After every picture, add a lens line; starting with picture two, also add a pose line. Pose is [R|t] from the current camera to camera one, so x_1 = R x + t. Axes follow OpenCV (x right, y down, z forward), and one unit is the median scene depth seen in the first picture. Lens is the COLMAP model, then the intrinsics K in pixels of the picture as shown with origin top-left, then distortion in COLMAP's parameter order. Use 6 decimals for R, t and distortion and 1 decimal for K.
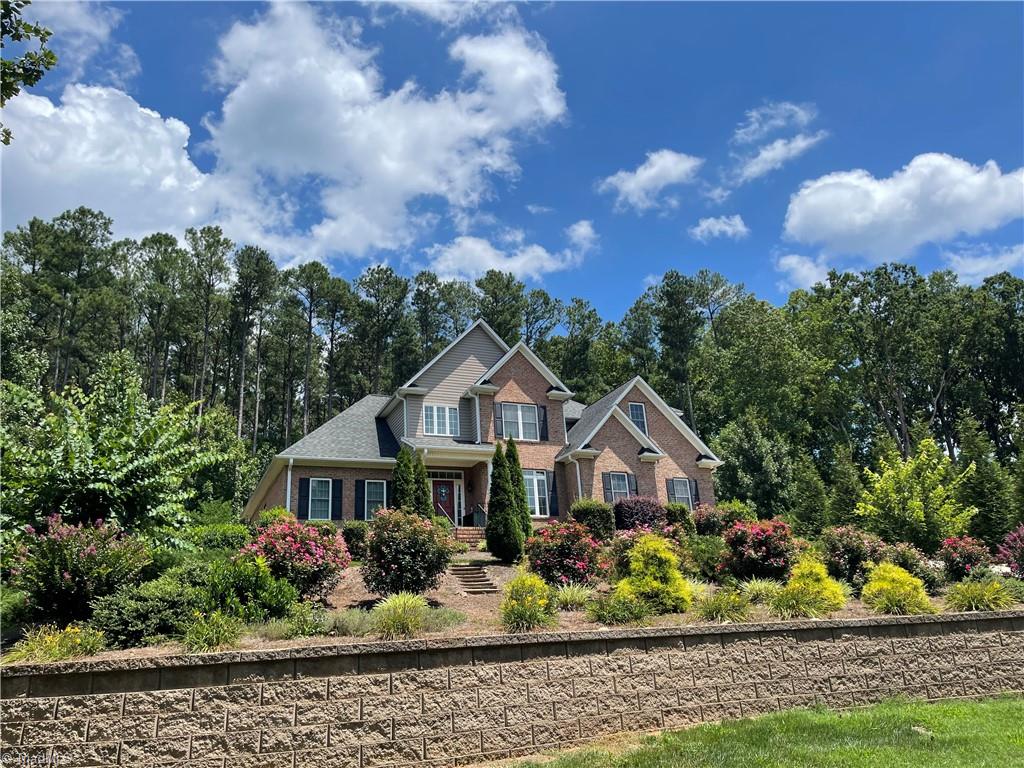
lens RADIAL K [[757.7, 0, 512.0], [0, 757.7, 384.0], [0, 0, 1]] dist [0.106553, -0.144535]
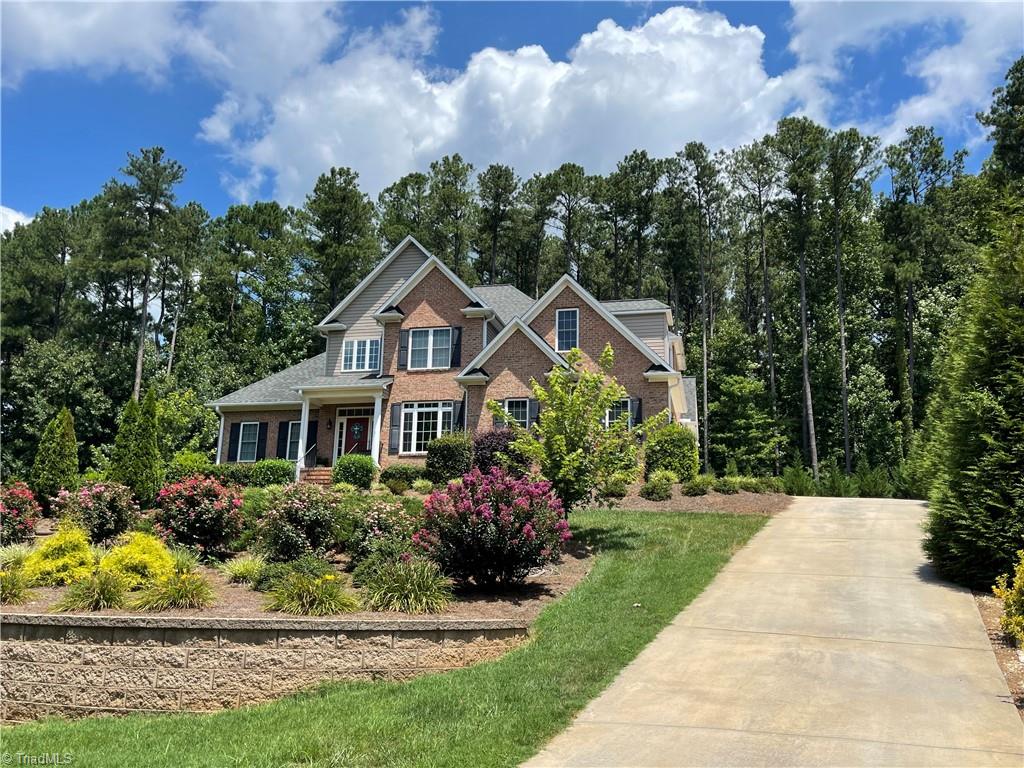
lens RADIAL K [[850.1, 0, 520.5], [0, 850.1, 379.4], [0, 0, 1]] dist [0.063397, -0.076617]
pose [[0.803469, -0.067968, -0.591454, 0.763849], [0.138636, 0.987511, 0.074851, 0.029169], [0.578979, -0.142137, 0.802857, 0.283535]]
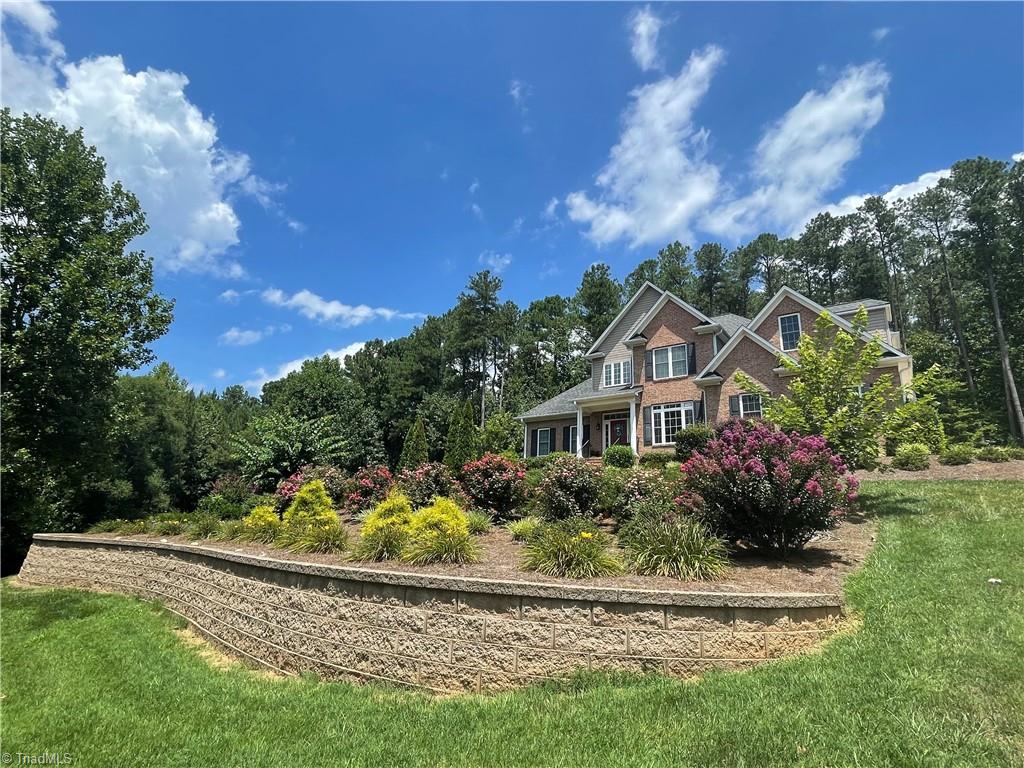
lens RADIAL K [[545.9, 0, 510.3], [0, 545.9, 390.1], [0, 0, 1]] dist [0.005447, -0.009582]
pose [[0.513056, -0.150377, -0.845080, 0.642321], [0.221502, 0.974383, -0.038910, 0.078171], [0.829283, -0.167223, 0.533222, 0.395526]]
